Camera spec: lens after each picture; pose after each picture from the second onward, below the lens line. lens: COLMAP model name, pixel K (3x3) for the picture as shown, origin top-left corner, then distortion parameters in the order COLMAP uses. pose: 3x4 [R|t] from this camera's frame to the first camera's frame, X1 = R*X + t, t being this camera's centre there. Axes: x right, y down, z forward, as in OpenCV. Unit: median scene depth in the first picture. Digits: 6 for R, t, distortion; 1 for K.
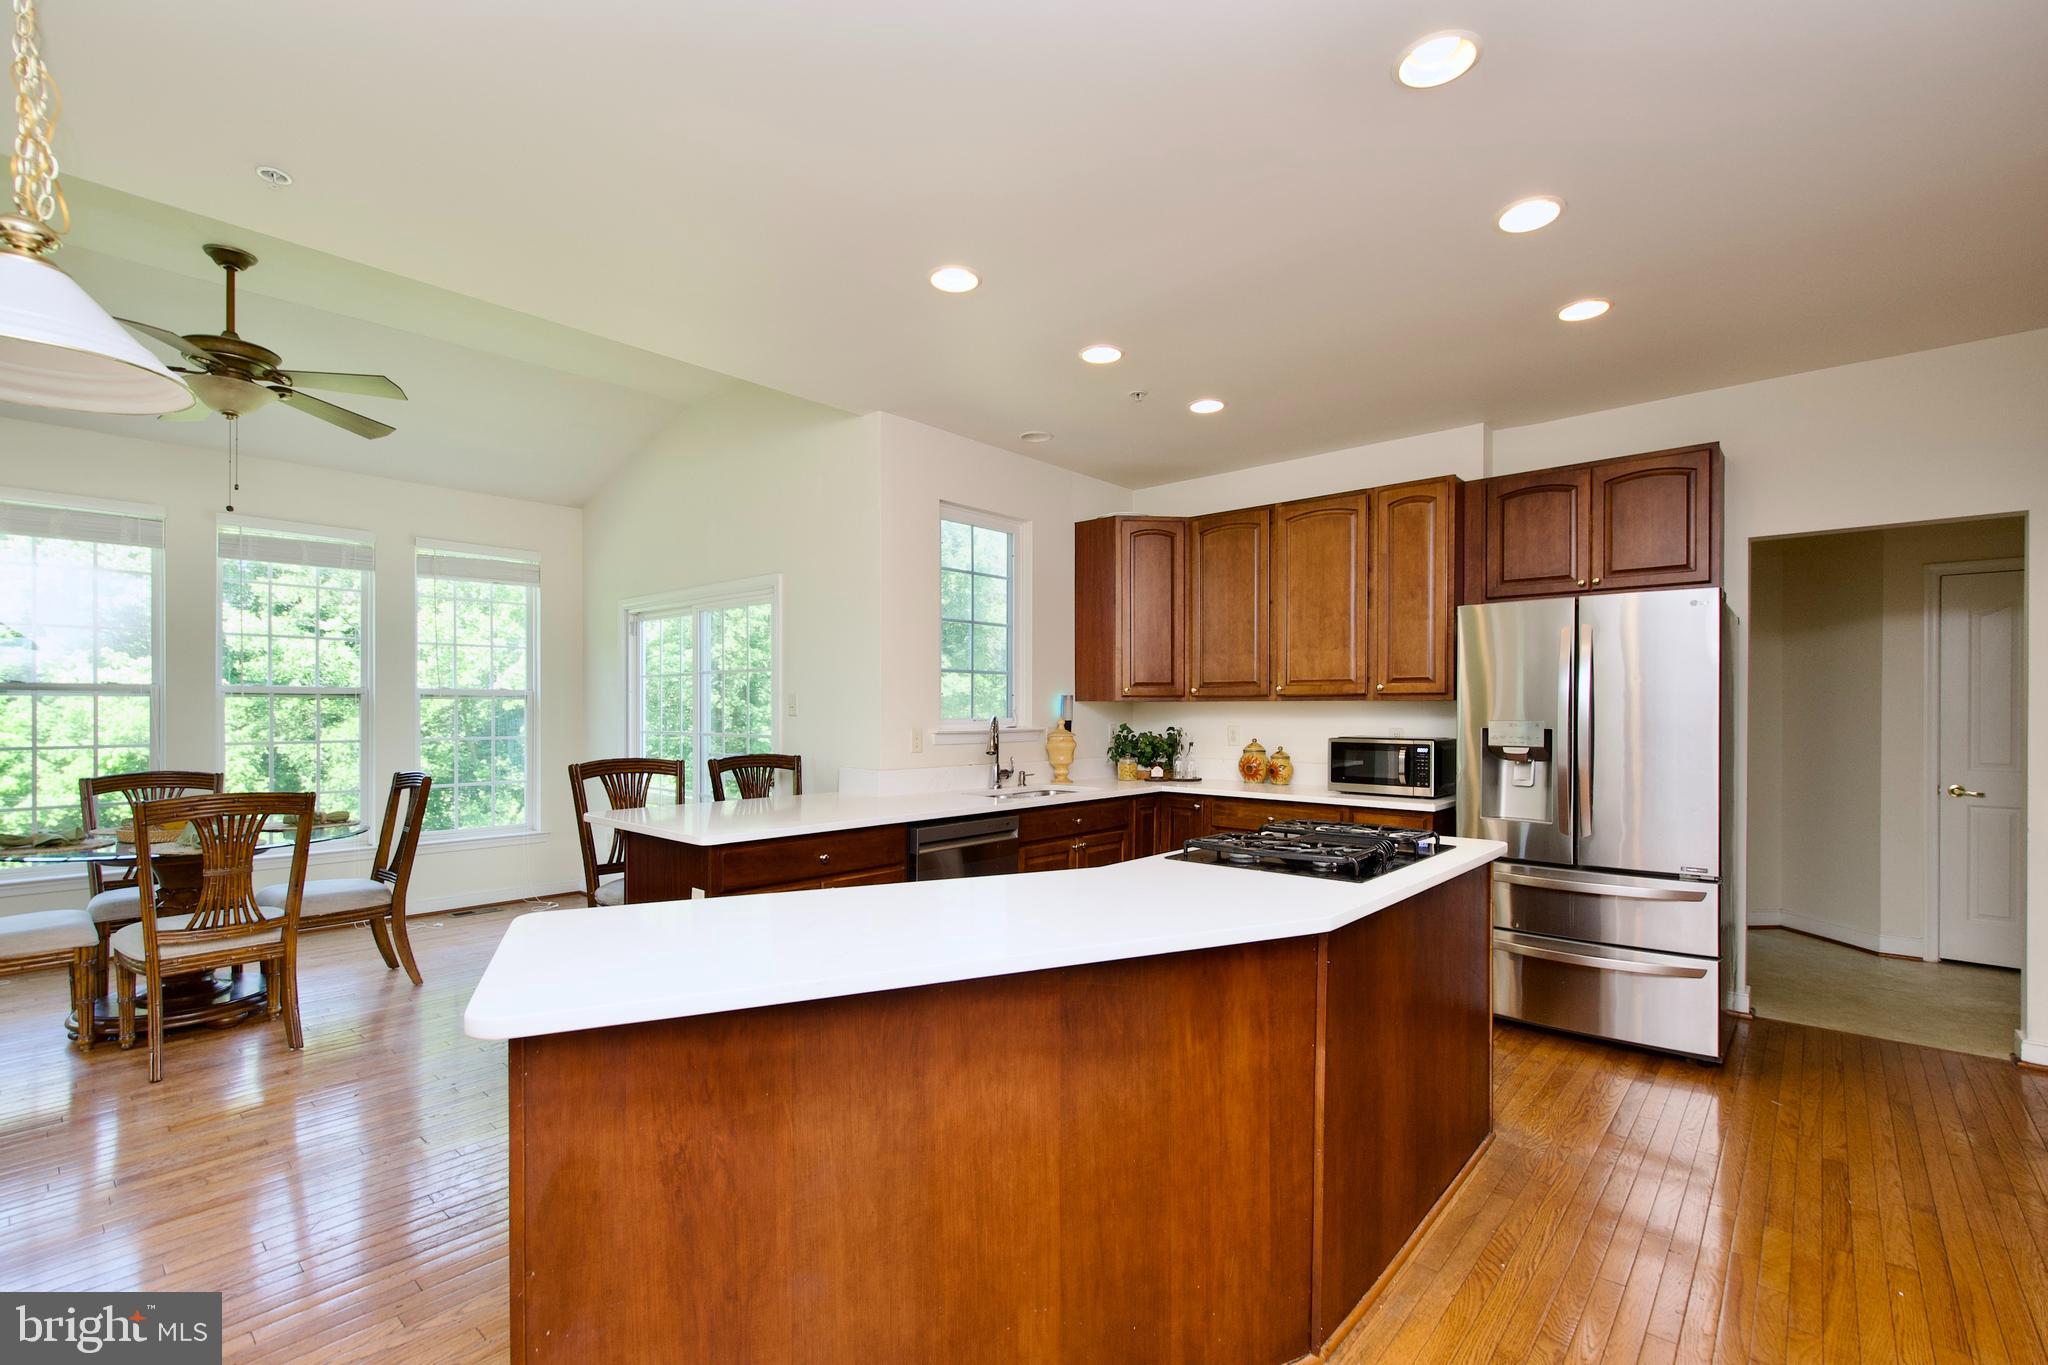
lens RADIAL K [[912.5, 0, 1035.9], [0, 912.5, 694.8], [0, 0, 1]] dist [0.003660, 0.000293]
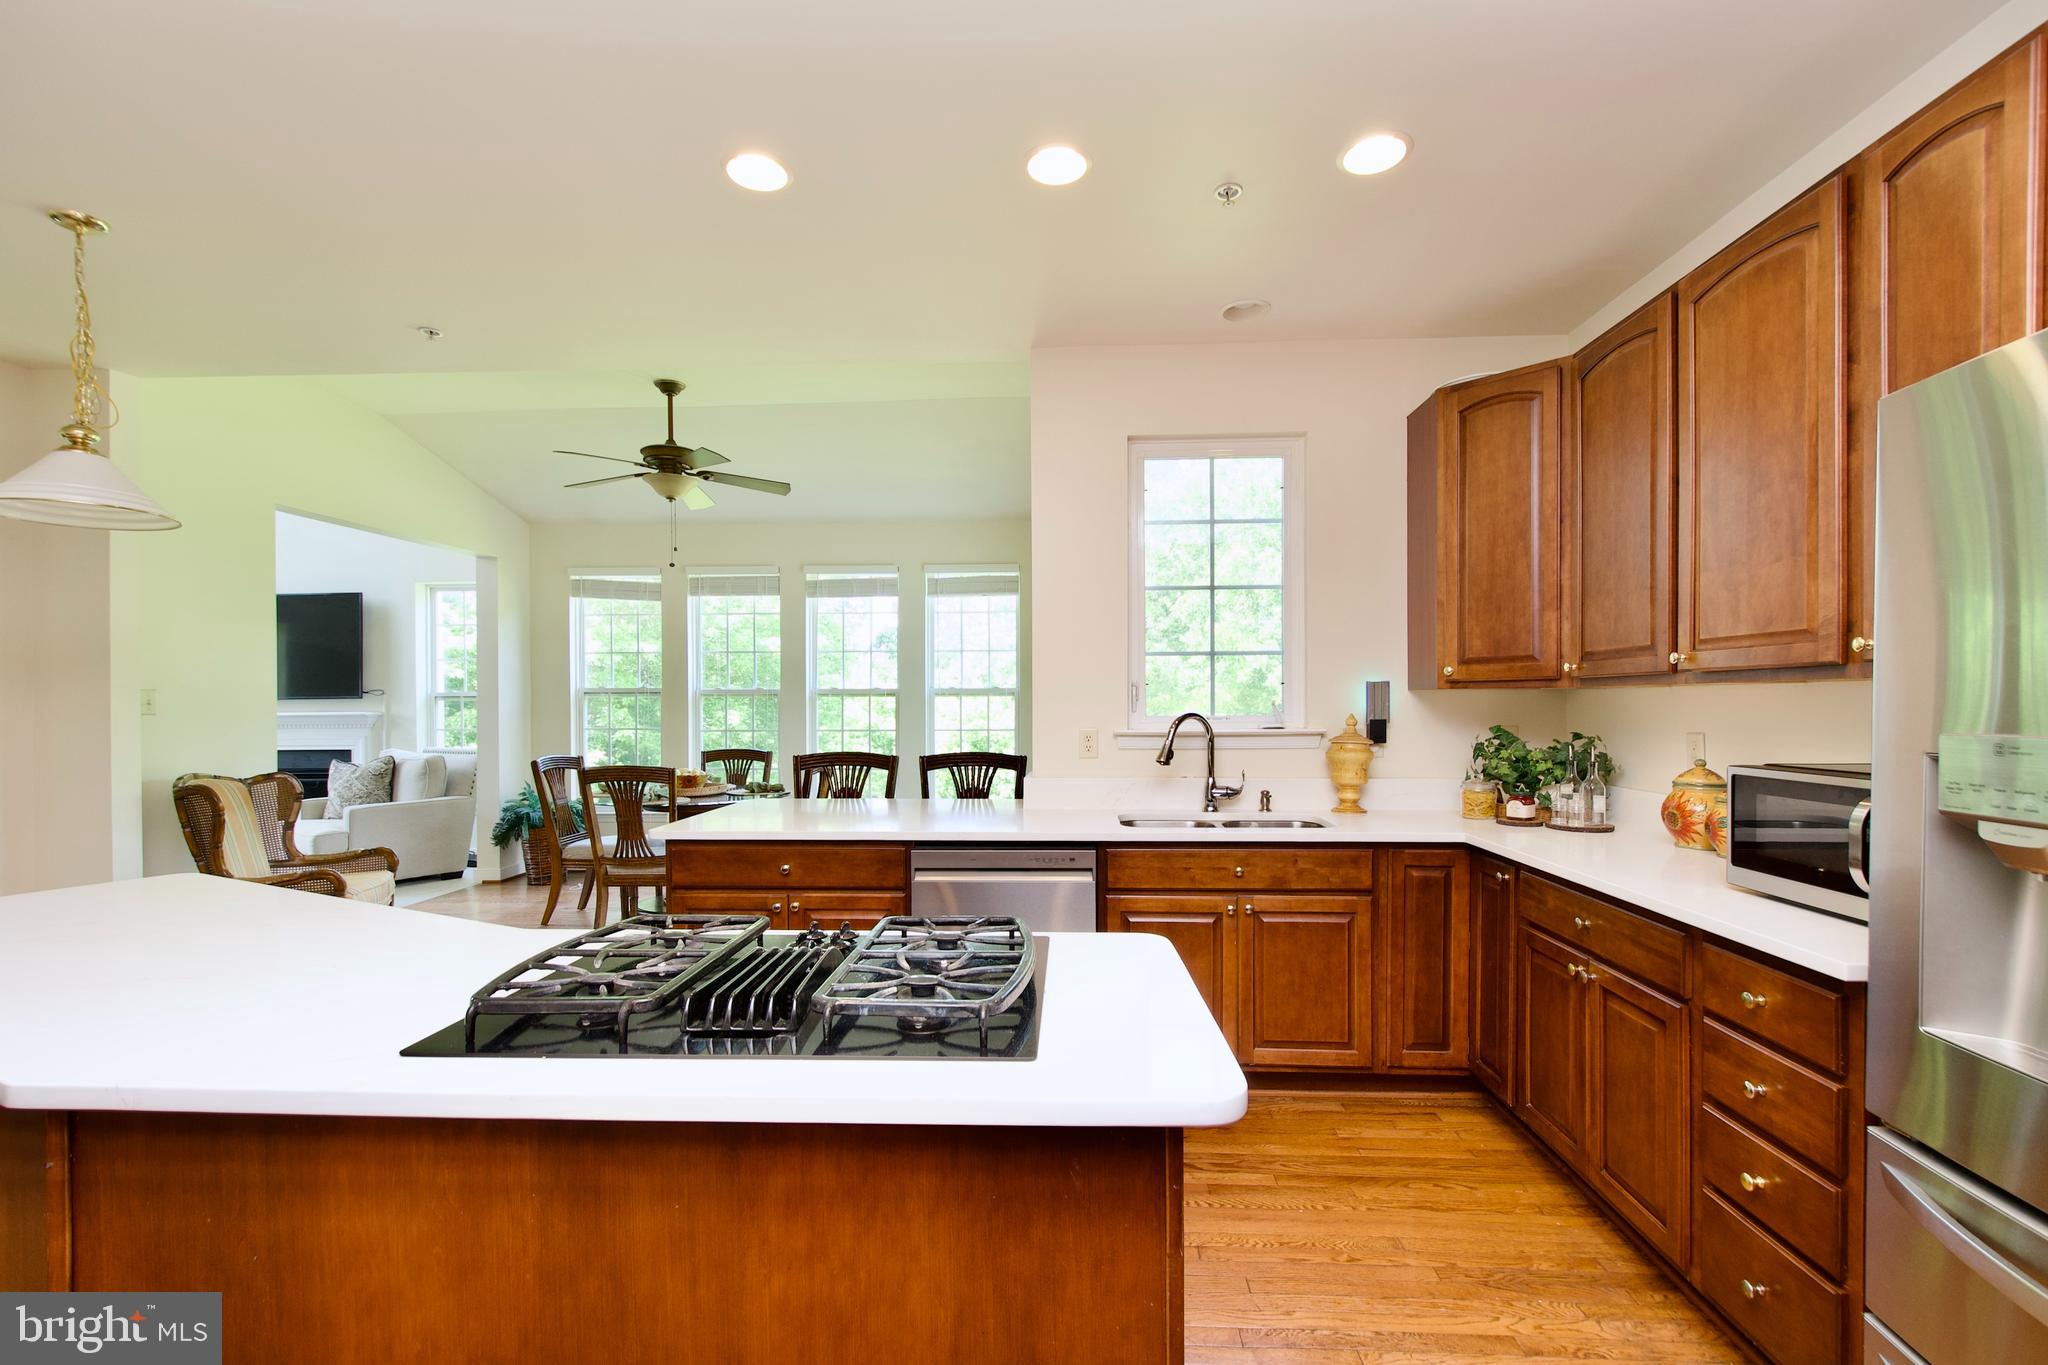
lens RADIAL K [[896.8, 0, 1040.6], [0, 896.8, 712.1], [0, 0, 1]] dist [0.002232, -0.004522]
pose [[0.623172, 0.002613, -0.782080, 0.448238], [0.017519, 0.999697, 0.017300, 0.008177], [0.781889, -0.024482, 0.622937, 0.459081]]
